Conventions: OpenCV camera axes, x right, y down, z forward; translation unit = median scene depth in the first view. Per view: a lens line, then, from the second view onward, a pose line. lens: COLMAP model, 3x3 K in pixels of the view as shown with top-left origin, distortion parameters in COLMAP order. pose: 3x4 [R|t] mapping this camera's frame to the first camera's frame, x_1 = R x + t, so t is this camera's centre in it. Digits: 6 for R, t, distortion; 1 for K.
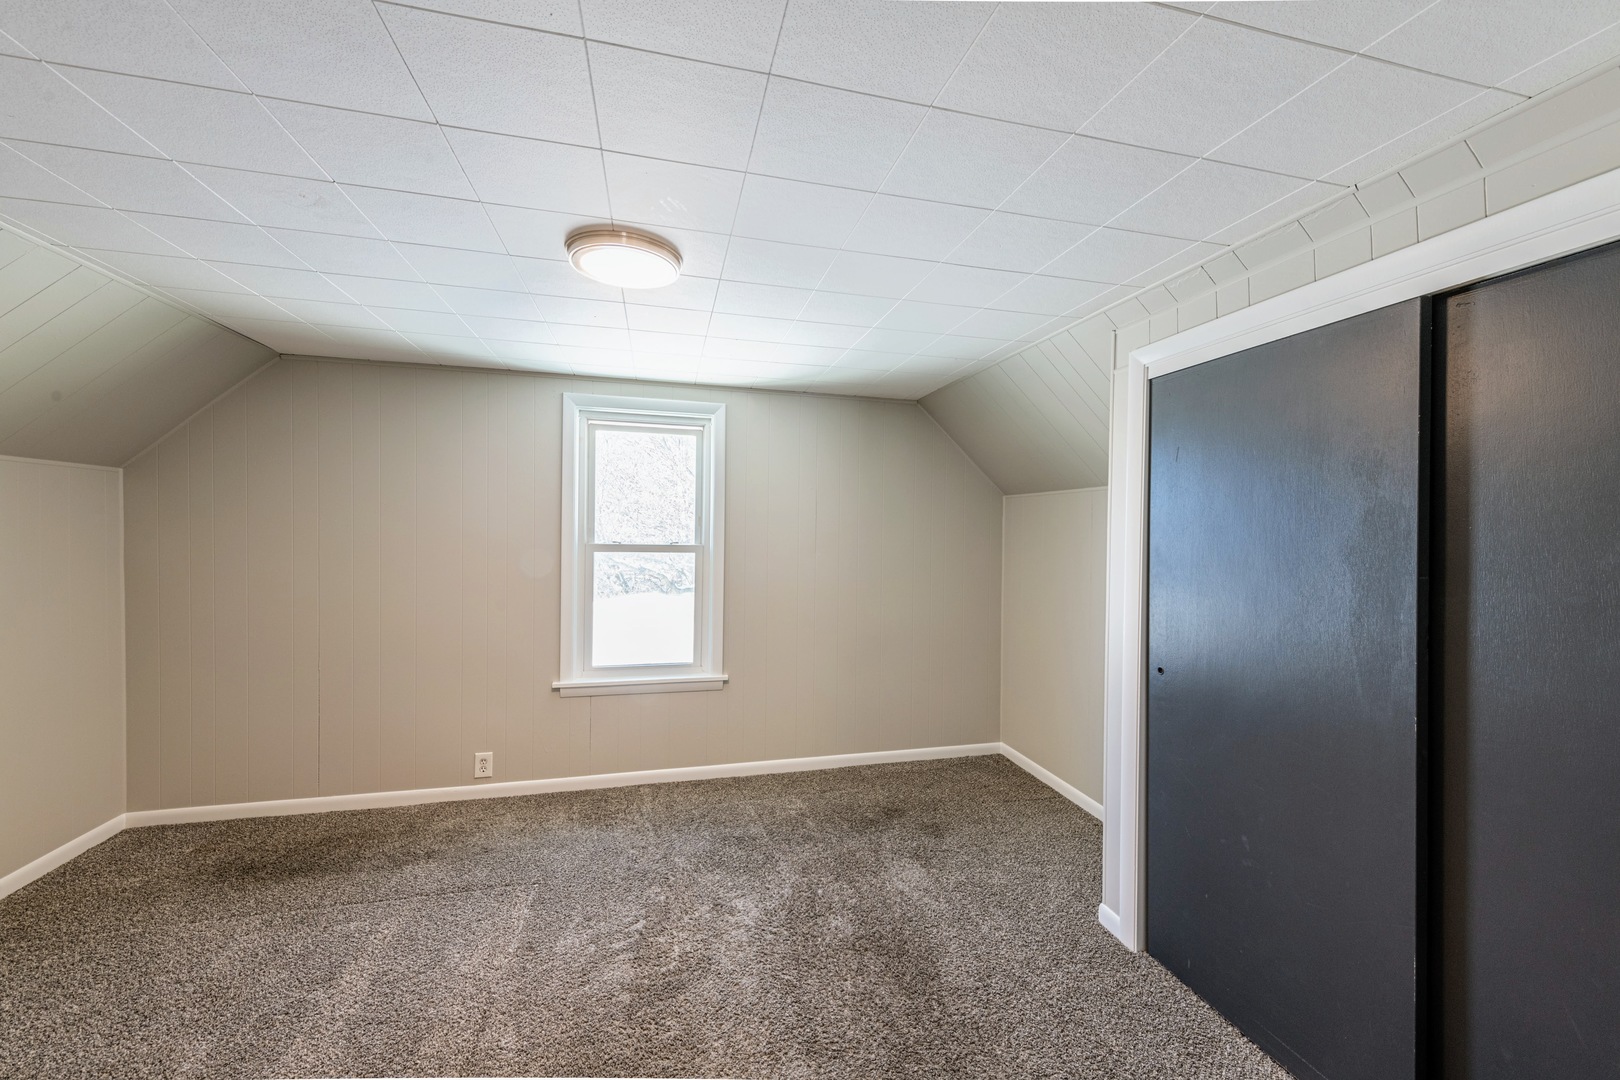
lens RADIAL K [[645.8, 0, 813.1], [0, 645.8, 526.2], [0, 0, 1]] dist [0.001504, 0.000056]
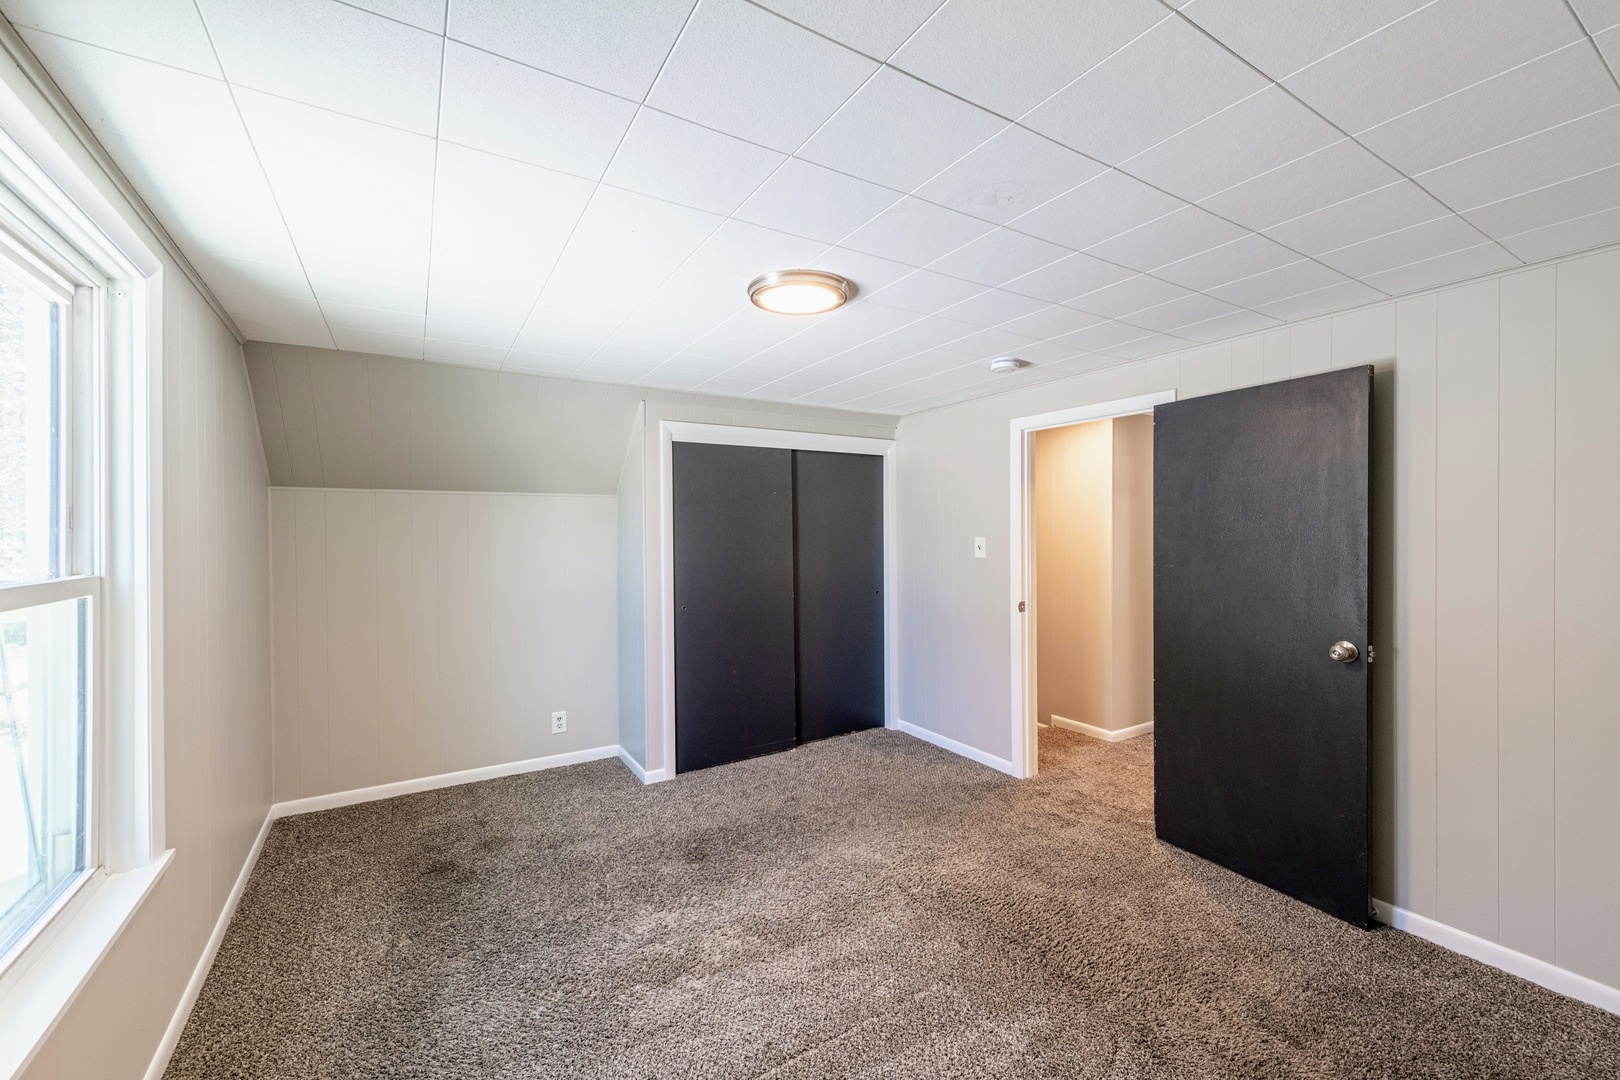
lens RADIAL K [[645.8, 0, 813.1], [0, 645.8, 526.2], [0, 0, 1]] dist [0.001504, 0.000056]
pose [[-0.306993, -0.011865, 0.951638, -0.685607], [-0.004859, 0.999929, 0.010900, -0.012016], [-0.951699, -0.001277, -0.307028, 0.665335]]
